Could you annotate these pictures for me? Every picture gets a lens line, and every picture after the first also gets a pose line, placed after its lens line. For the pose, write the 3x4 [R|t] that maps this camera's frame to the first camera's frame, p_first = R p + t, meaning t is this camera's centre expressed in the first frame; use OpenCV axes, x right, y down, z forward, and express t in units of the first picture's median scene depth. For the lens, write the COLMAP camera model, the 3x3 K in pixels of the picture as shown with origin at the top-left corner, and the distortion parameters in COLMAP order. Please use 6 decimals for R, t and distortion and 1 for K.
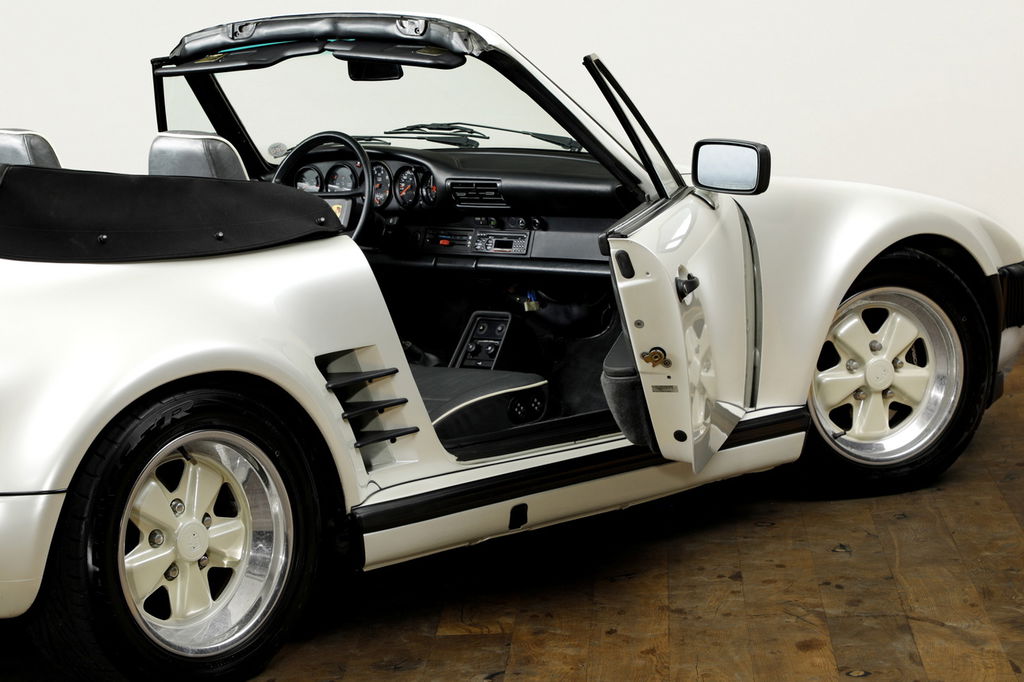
lens RADIAL K [[2678.9, 0, 512.0], [0, 2678.9, 341.0], [0, 0, 1]] dist [-0.566401, -0.139103]
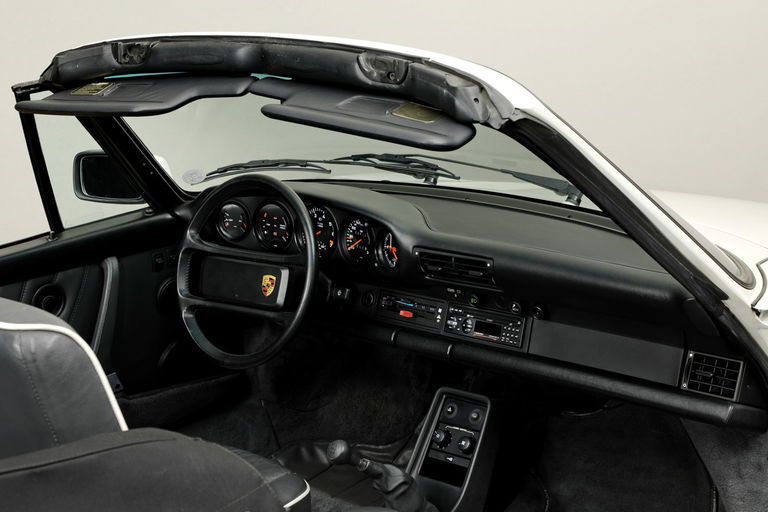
lens RADIAL K [[1596.8, 0, 384.0], [0, 1596.8, 256.0], [0, 0, 1]] dist [0.051664, -0.039316]
pose [[0.999820, -0.015068, 0.011528, -0.037530], [0.014218, 0.997405, 0.070574, -0.088621], [-0.012561, -0.070398, 0.997440, 0.536594]]
